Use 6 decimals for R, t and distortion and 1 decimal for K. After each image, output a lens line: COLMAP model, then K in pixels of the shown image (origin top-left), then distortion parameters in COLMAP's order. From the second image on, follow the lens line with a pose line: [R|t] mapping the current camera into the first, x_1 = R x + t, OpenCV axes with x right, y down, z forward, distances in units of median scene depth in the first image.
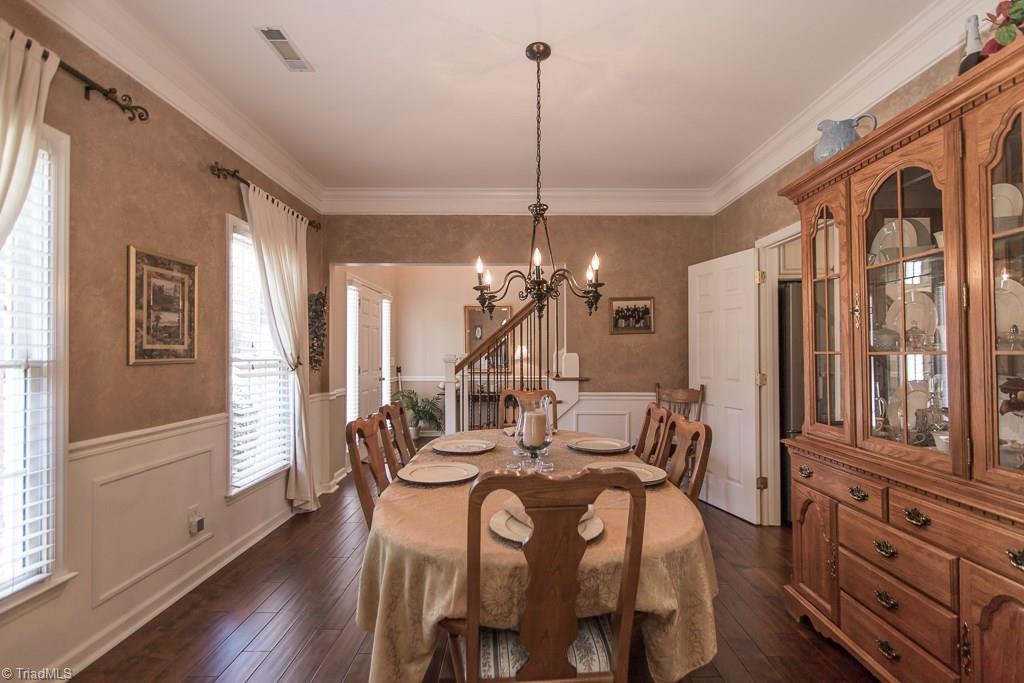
lens RADIAL K [[464.8, 0, 507.2], [0, 464.8, 343.2], [0, 0, 1]] dist [0.005660, -0.002393]
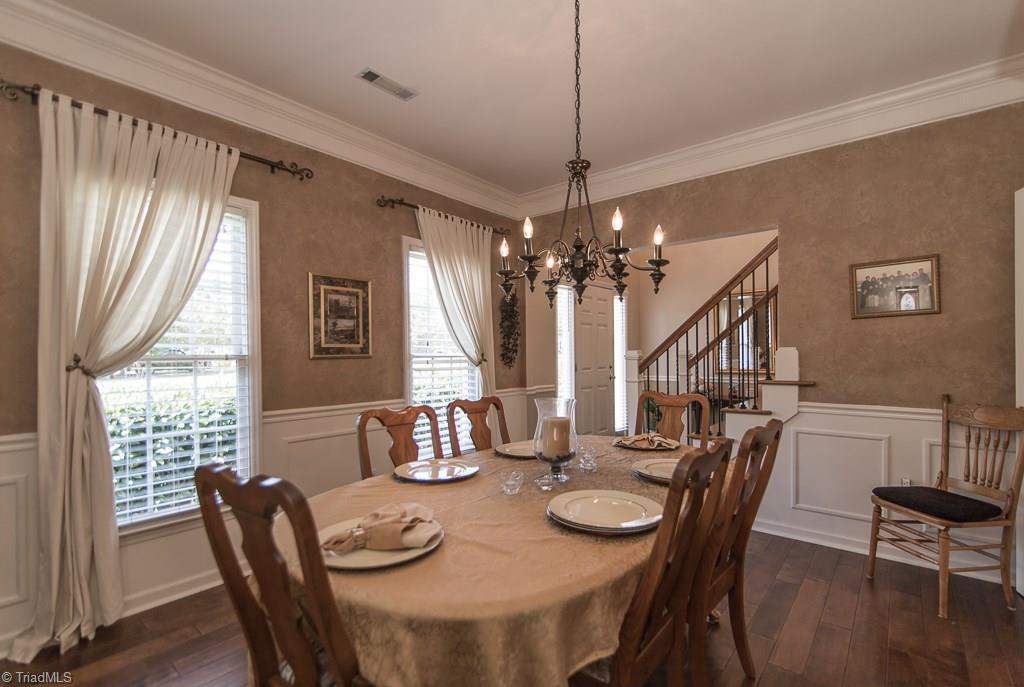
lens RADIAL K [[464.8, 0, 508.7], [0, 464.8, 352.8], [0, 0, 1]] dist [0.005660, -0.002393]
pose [[0.773755, -0.006520, -0.633451, 0.442242], [0.019586, 0.999715, 0.013635, 0.018431], [0.633182, -0.022957, 0.773663, 0.266531]]
